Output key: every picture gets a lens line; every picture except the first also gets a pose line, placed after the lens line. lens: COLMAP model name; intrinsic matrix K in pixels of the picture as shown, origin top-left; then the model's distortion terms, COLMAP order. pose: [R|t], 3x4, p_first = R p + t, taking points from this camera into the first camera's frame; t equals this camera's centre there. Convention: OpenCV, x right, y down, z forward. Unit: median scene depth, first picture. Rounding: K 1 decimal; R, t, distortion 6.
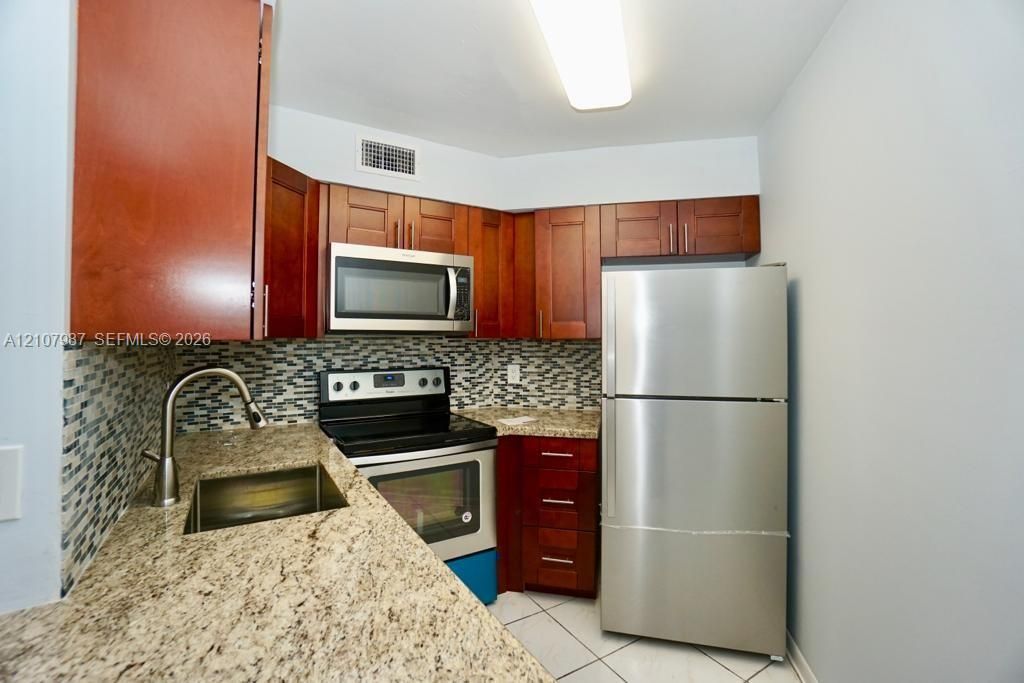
lens RADIAL K [[446.3, 0, 510.4], [0, 446.3, 342.0], [0, 0, 1]] dist [-0.007855, -0.000559]
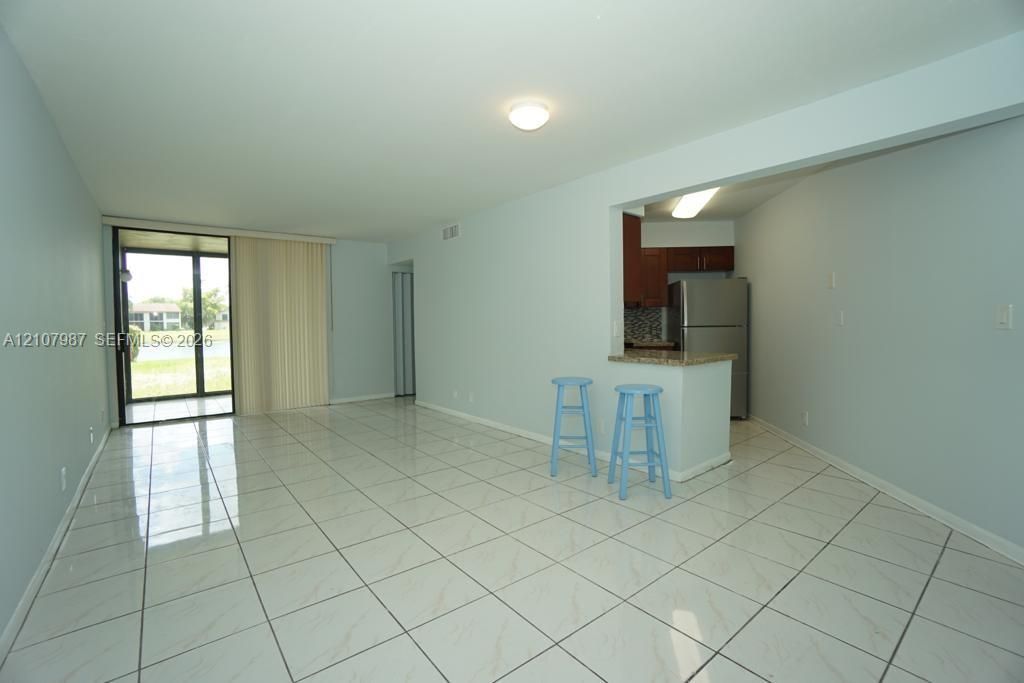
lens RADIAL K [[446.3, 0, 512.7], [0, 446.3, 340.4], [0, 0, 1]] dist [-0.007855, -0.000559]
pose [[0.991365, -0.020557, 0.129511, -0.782266], [0.015628, 0.999118, 0.038964, 0.057232], [-0.130197, -0.036603, 0.990812, -1.035042]]
